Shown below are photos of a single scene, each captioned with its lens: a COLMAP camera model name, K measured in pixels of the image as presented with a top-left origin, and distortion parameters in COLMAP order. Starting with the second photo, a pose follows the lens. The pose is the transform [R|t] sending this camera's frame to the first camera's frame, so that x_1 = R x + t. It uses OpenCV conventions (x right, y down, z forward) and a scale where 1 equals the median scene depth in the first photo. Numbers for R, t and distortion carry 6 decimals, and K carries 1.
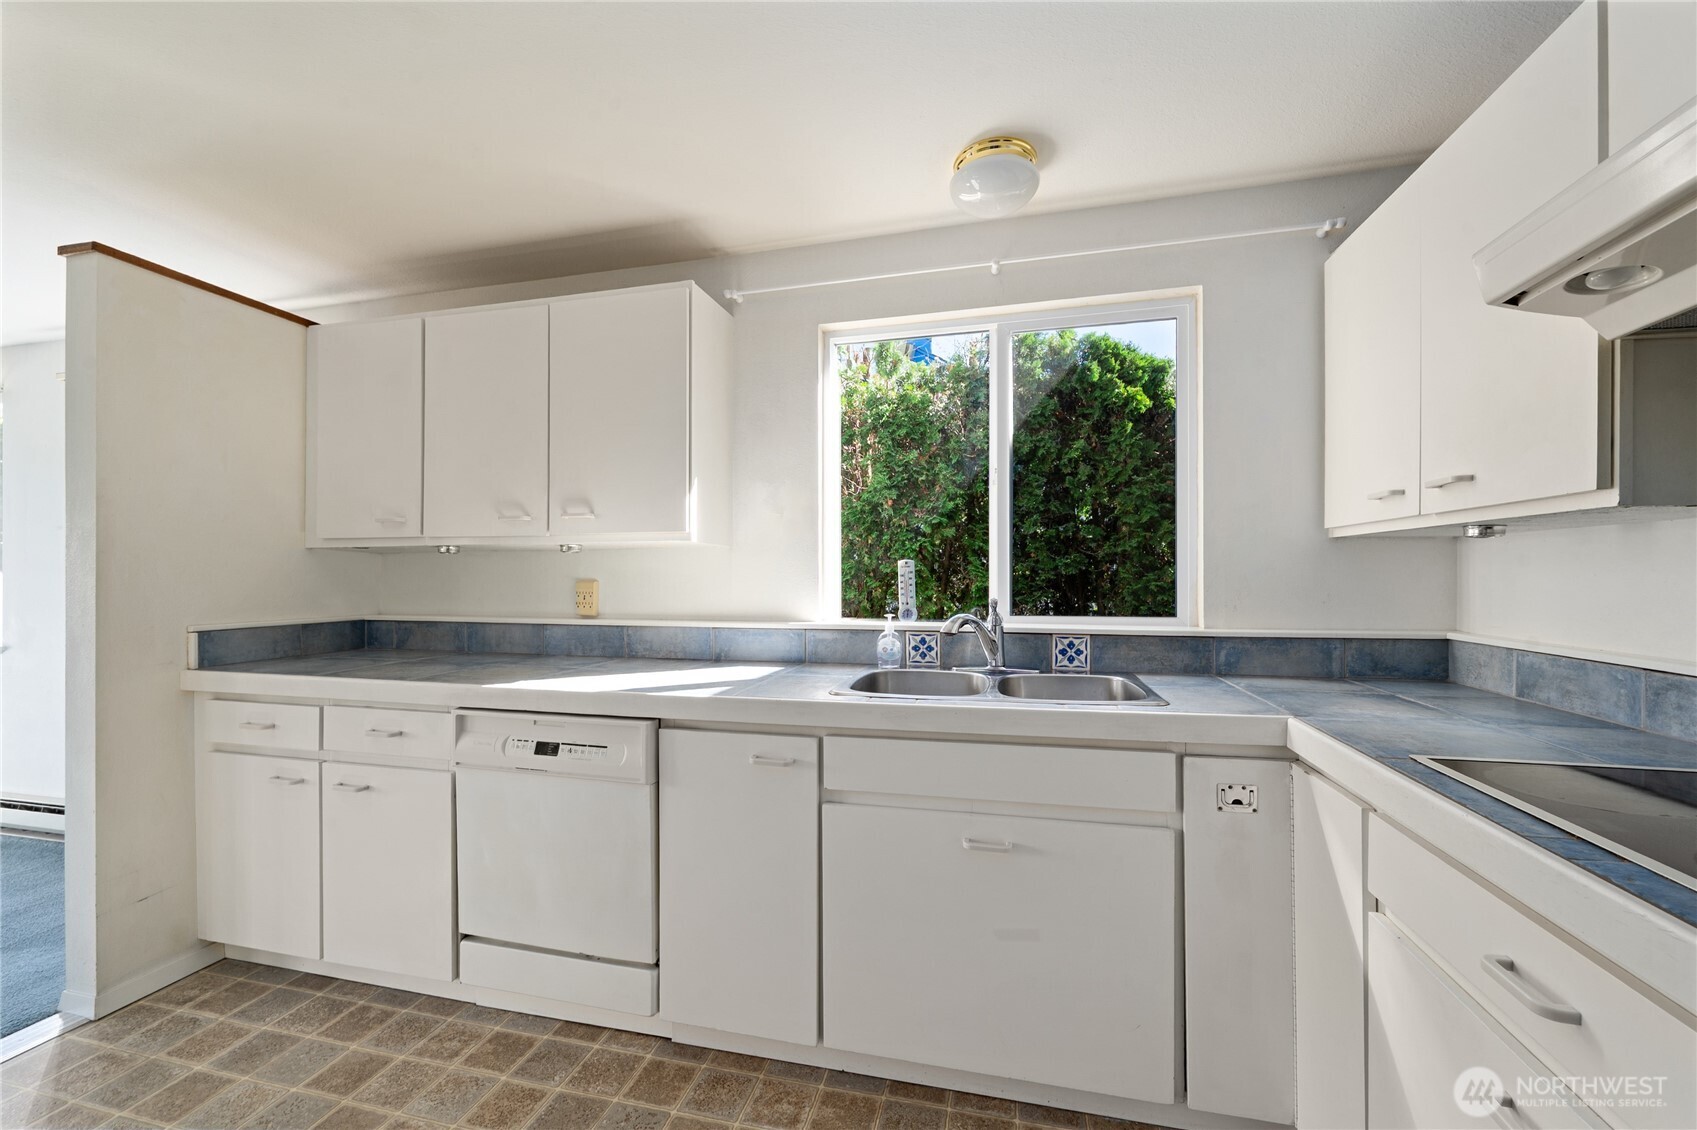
lens RADIAL K [[673.7, 0, 849.3], [0, 673.7, 583.7], [0, 0, 1]] dist [-0.000367, 0.000117]
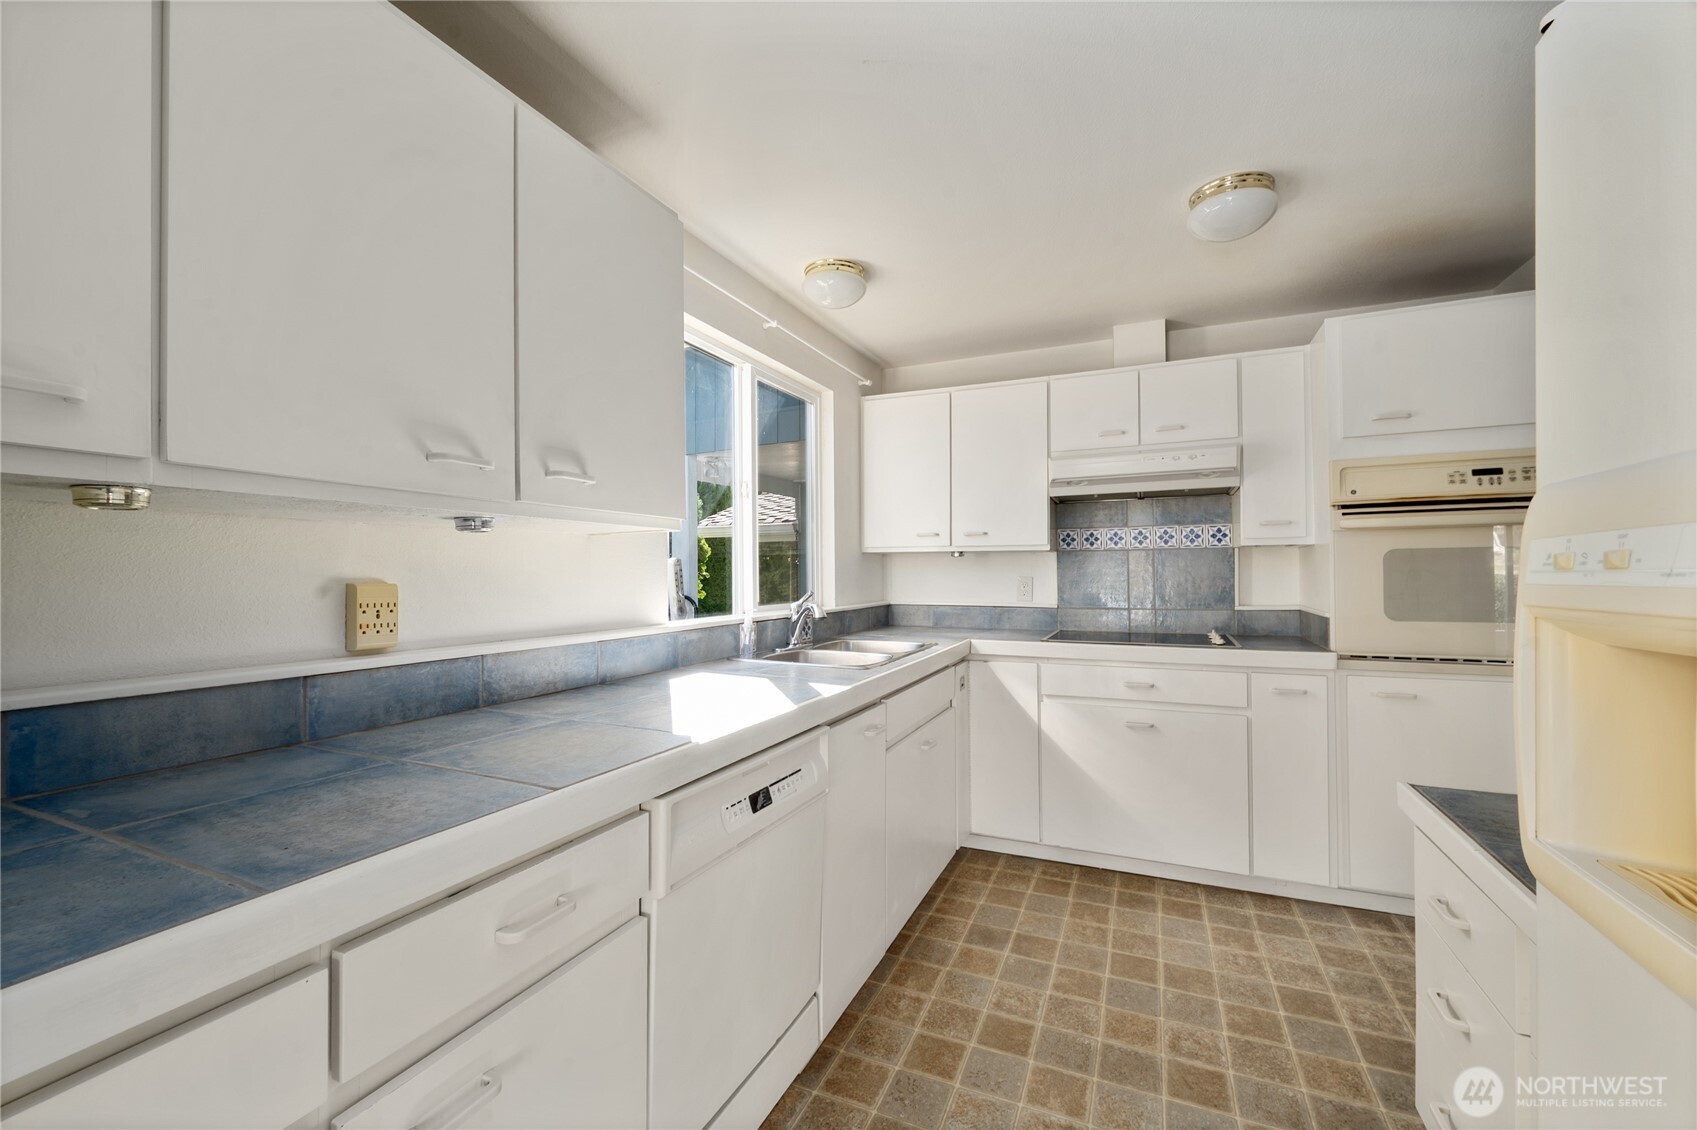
lens RADIAL K [[685.0, 0, 847.9], [0, 685.0, 574.3], [0, 0, 1]] dist [-0.000152, 0.000031]
pose [[0.180001, 0.000825, 0.983666, -0.949415], [0.014417, 0.999890, -0.003477, -0.003661], [-0.983561, 0.014807, 0.179969, 0.607414]]
